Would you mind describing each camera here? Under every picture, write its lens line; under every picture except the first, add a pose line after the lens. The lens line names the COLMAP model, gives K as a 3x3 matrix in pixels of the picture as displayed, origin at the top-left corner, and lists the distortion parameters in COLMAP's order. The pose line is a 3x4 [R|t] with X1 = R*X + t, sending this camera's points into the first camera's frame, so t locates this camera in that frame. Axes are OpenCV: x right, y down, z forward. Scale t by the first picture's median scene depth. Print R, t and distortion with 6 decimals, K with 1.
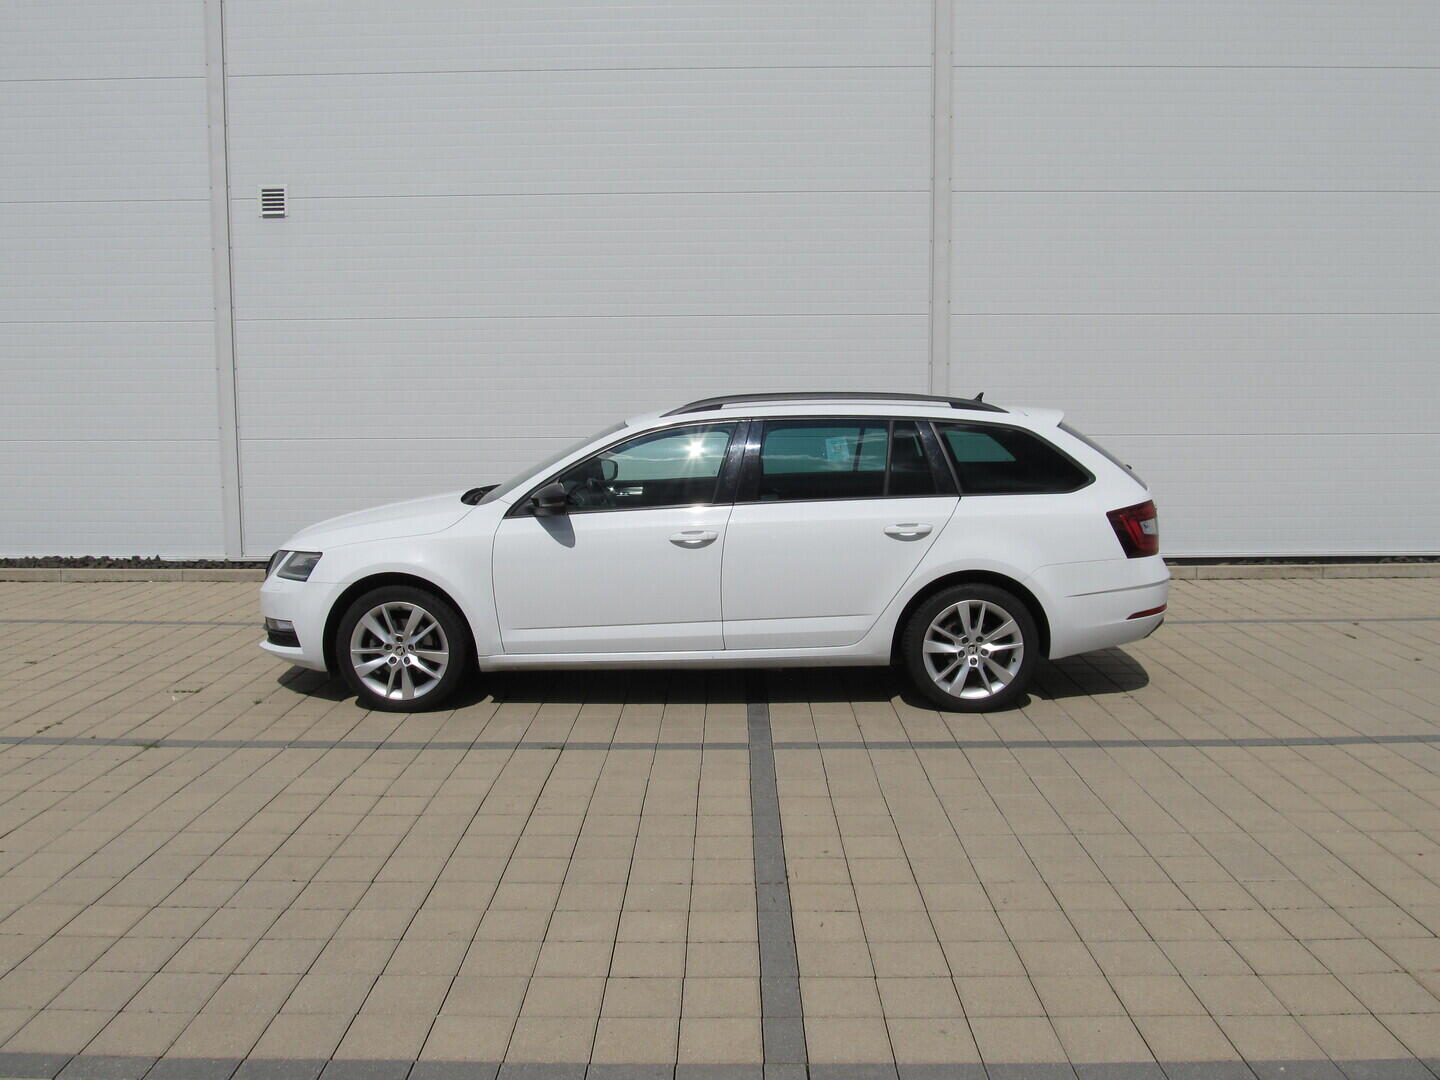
lens RADIAL K [[1201.0, 0, 738.1], [0, 1201.0, 543.7], [0, 0, 1]] dist [-0.067135, 0.024486]
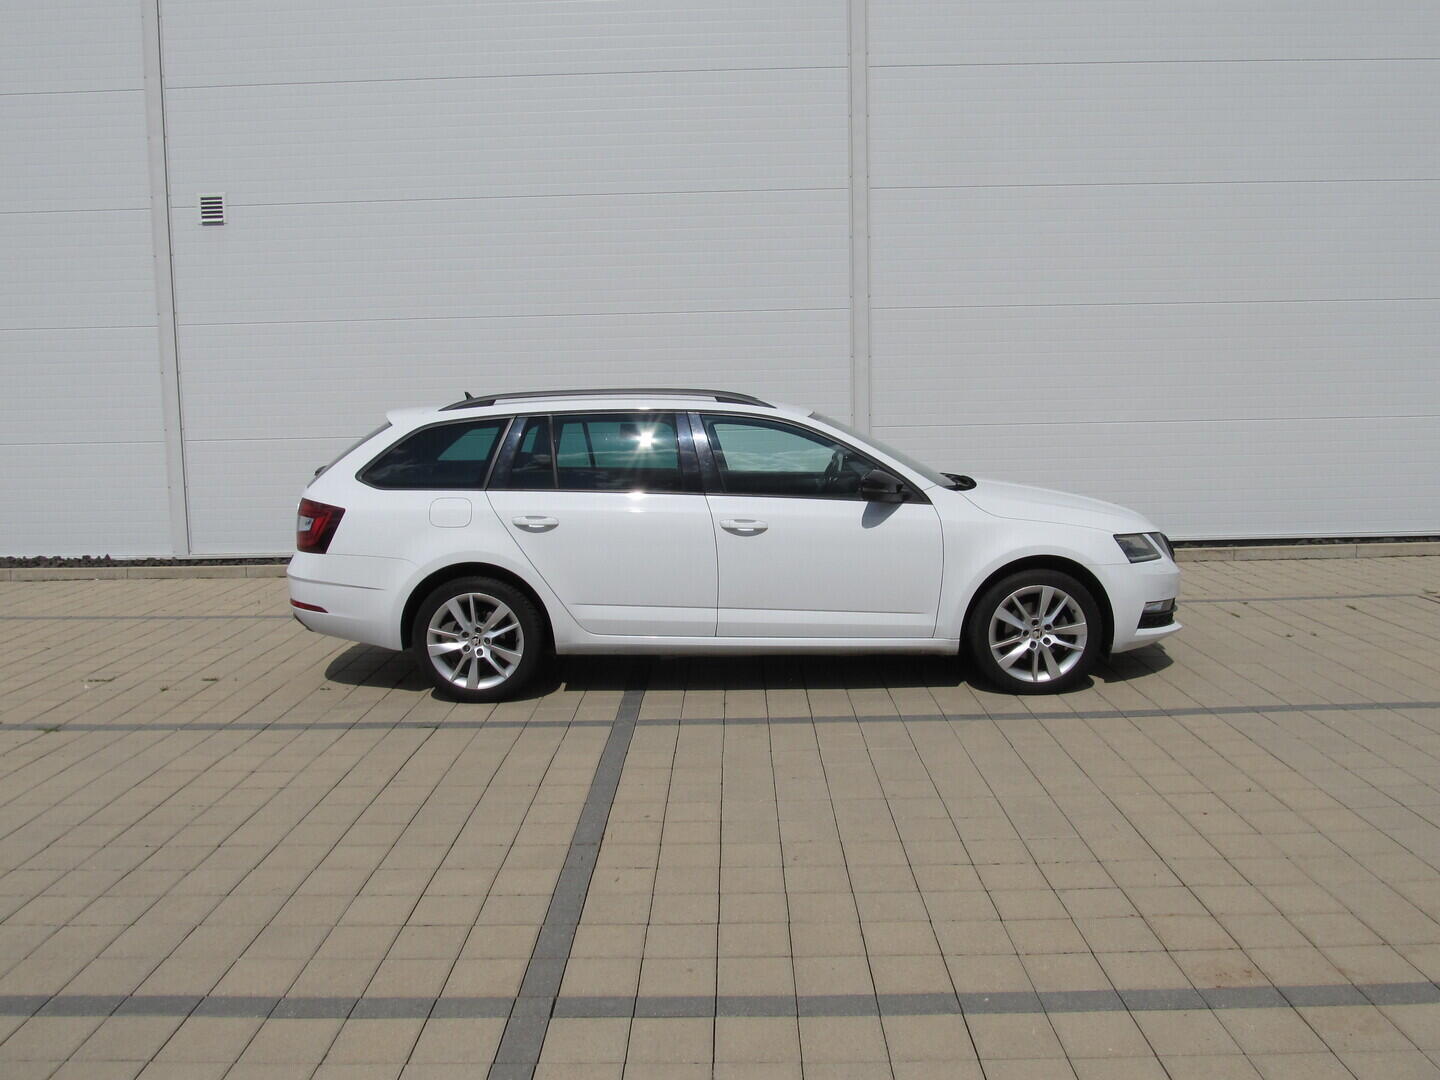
lens RADIAL K [[1201.0, 0, 738.1], [0, 1201.0, 543.7], [0, 0, 1]] dist [-0.067135, 0.024486]
pose [[0.999894, -0.014094, -0.003601, 0.123004], [0.014109, 0.999892, 0.004223, 0.007772], [0.003541, -0.004273, 0.999985, -0.052919]]
